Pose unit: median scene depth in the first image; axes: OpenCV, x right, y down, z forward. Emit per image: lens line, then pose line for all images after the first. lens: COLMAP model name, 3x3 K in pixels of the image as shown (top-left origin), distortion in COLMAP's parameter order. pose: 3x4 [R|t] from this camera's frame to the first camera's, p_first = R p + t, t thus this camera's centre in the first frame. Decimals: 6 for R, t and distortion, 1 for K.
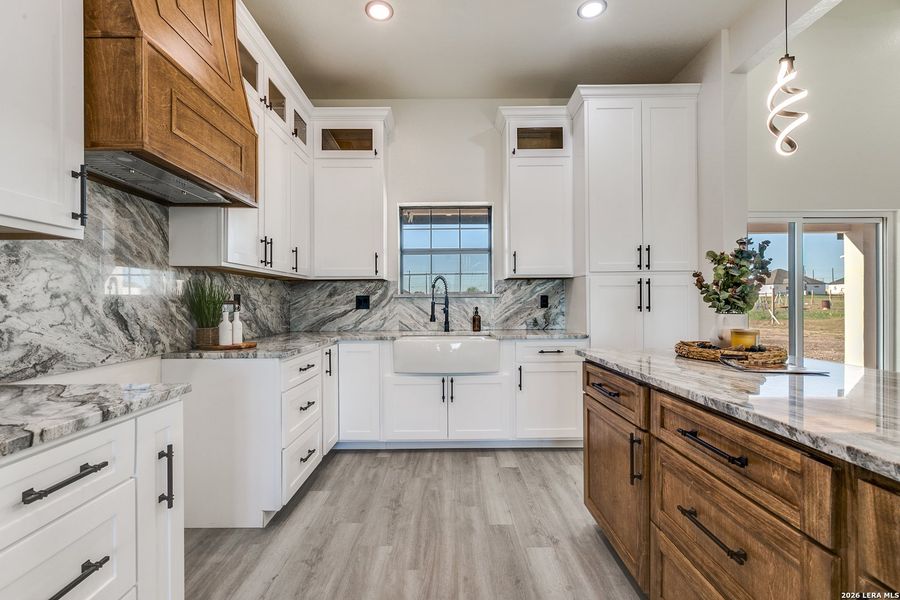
lens RADIAL K [[398.8, 0, 447.8], [0, 398.8, 300.8], [0, 0, 1]] dist [0.000854, 0.000124]
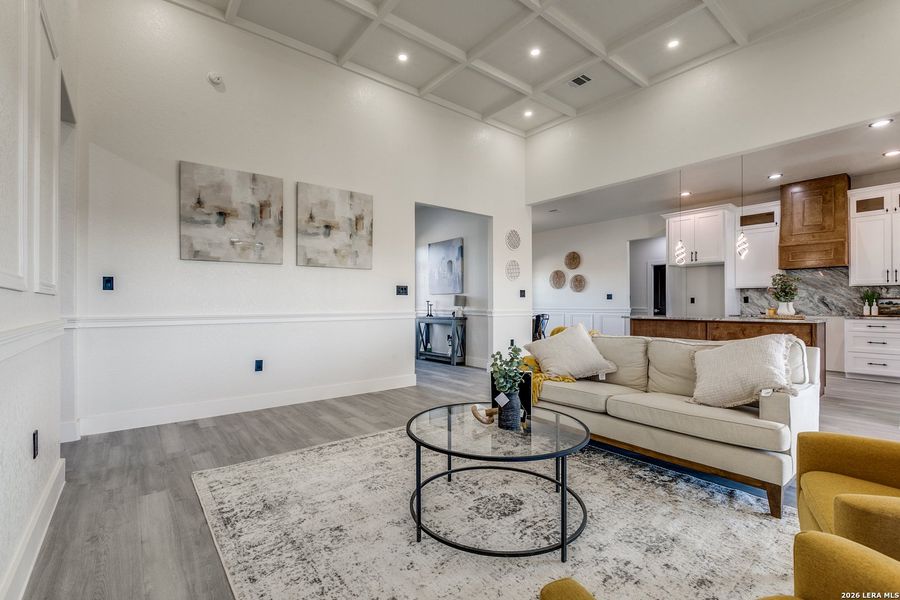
lens RADIAL K [[400.7, 0, 450.0], [0, 400.7, 300.0], [0, 0, 1]] dist [0.002665, 0.000429]
pose [[-0.781267, -0.001604, -0.624196, 2.843570], [0.006458, 0.999922, -0.010653, 0.020225], [0.624164, -0.012354, -0.781196, 1.189256]]
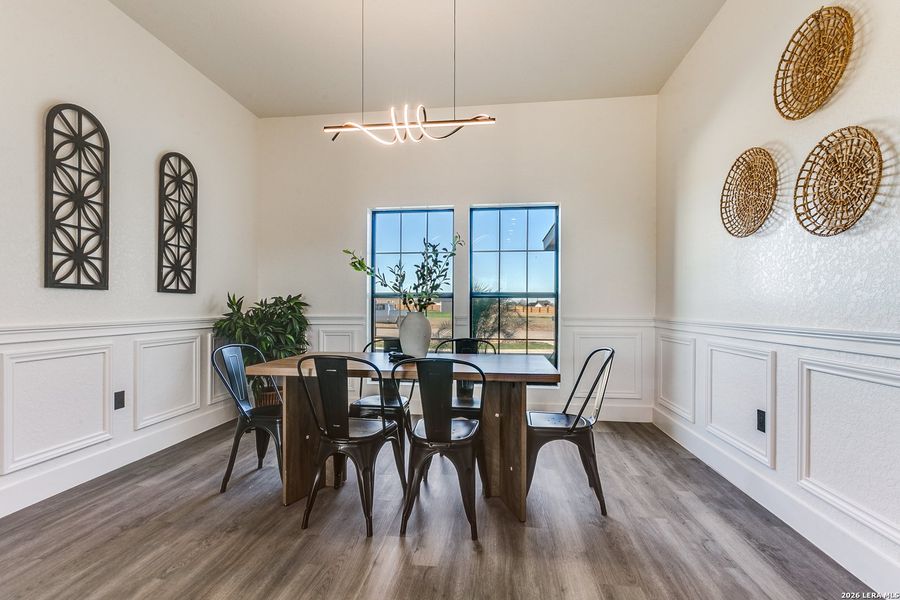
lens RADIAL K [[401.8, 0, 446.5], [0, 401.8, 306.2], [0, 0, 1]] dist [0.001086, 0.000097]
pose [[-0.991709, 0.000685, 0.128503, -0.030418], [0.000353, 0.999997, -0.002610, 0.029015], [-0.128504, -0.002543, -0.991706, -0.351653]]
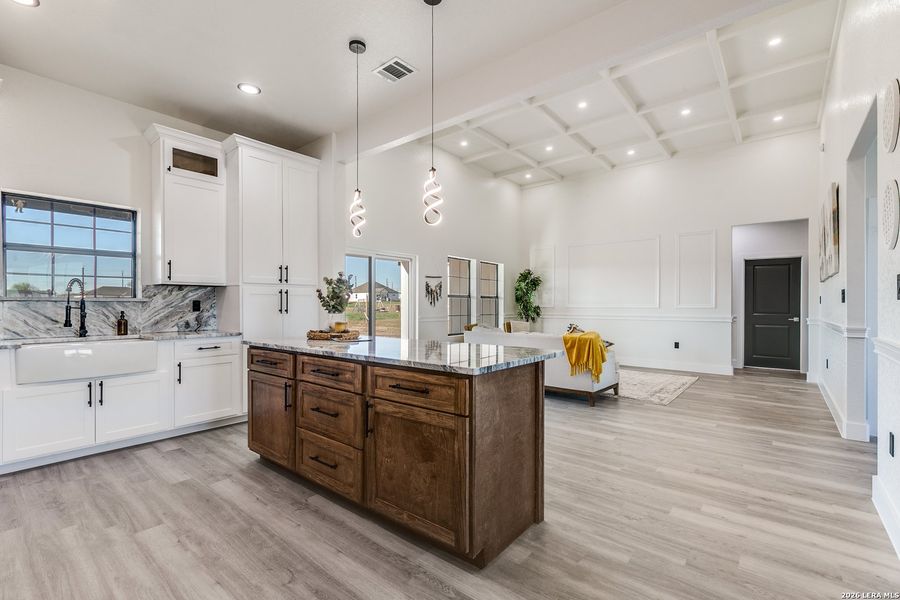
lens RADIAL K [[401.8, 0, 446.5], [0, 401.8, 306.2], [0, 0, 1]] dist [0.001086, 0.000097]
pose [[0.641320, 0.001982, 0.767271, -0.250492], [-0.005276, 0.999984, 0.001826, -0.004372], [-0.767256, -0.005219, 0.641320, -0.381558]]
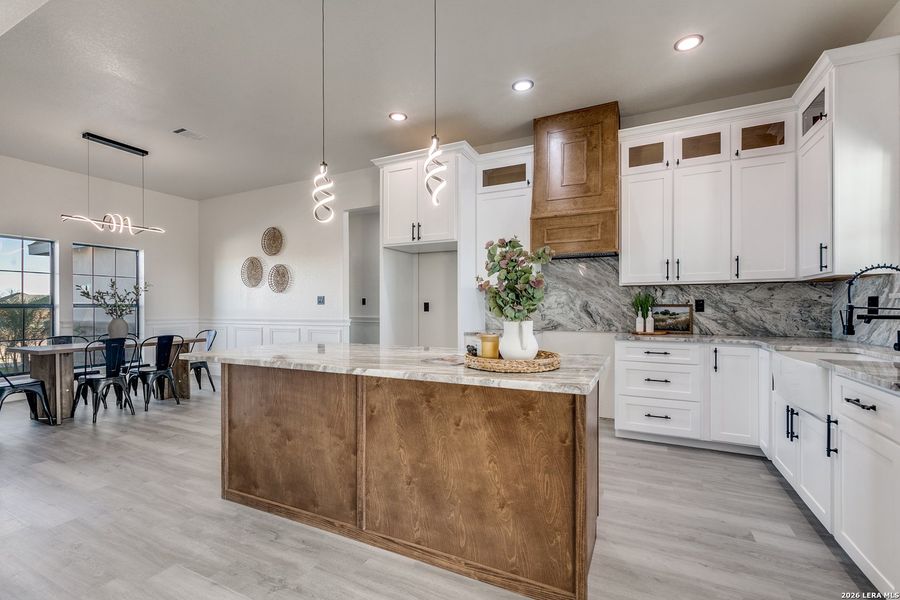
lens RADIAL K [[401.8, 0, 446.5], [0, 401.8, 306.2], [0, 0, 1]] dist [0.001086, 0.000097]
pose [[-0.447863, 0.005496, -0.894085, 1.138821], [0.008379, 0.999963, 0.001949, -0.003923], [0.894063, -0.006618, -0.447892, 0.902714]]
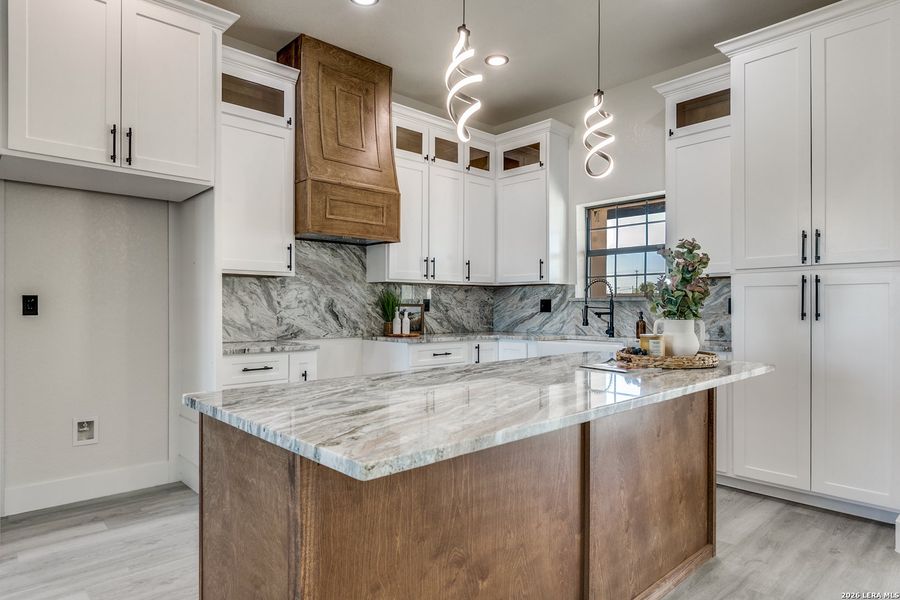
lens RADIAL K [[533.2, 0, 448.2], [0, 533.2, 305.0], [0, 0, 1]] dist [0.000986, 0.000472]
pose [[0.681007, 0.004904, -0.732261, 0.902154], [-0.002417, 0.999987, 0.004450, -0.005431], [0.732273, -0.001261, 0.681010, -0.187636]]
